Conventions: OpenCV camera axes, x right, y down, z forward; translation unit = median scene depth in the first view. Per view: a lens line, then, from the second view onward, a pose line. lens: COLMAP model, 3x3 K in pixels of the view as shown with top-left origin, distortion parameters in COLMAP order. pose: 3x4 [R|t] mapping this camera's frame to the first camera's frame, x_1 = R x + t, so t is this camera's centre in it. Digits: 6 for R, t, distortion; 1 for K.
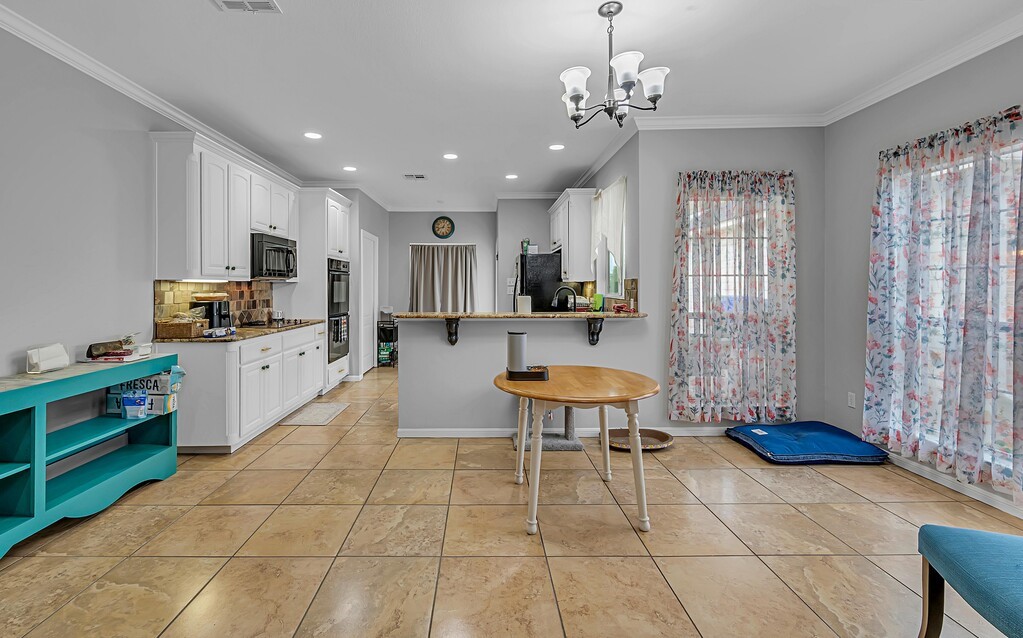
lens RADIAL K [[437.1, 0, 481.3], [0, 437.1, 288.4], [0, 0, 1]] dist [-0.001598, 0.000405]
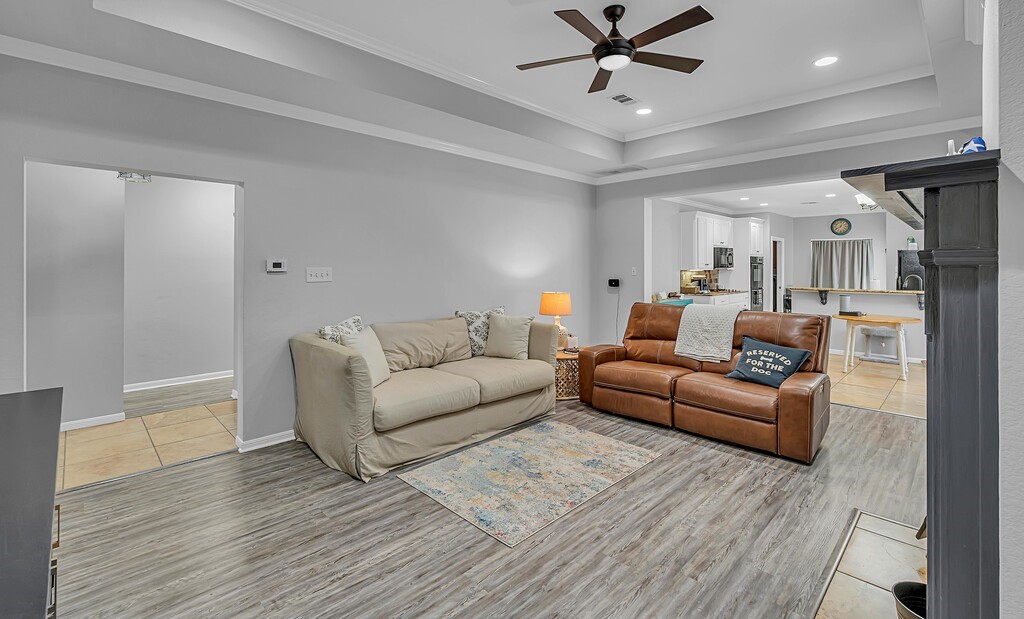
lens RADIAL K [[444.0, 0, 517.1], [0, 444.0, 264.9], [0, 0, 1]] dist [0.002402, -0.001481]
pose [[0.704385, 0.000058, -0.709818, 0.378857], [-0.004771, 0.999978, -0.004653, -0.030136], [0.709802, 0.006664, 0.704370, -1.361942]]
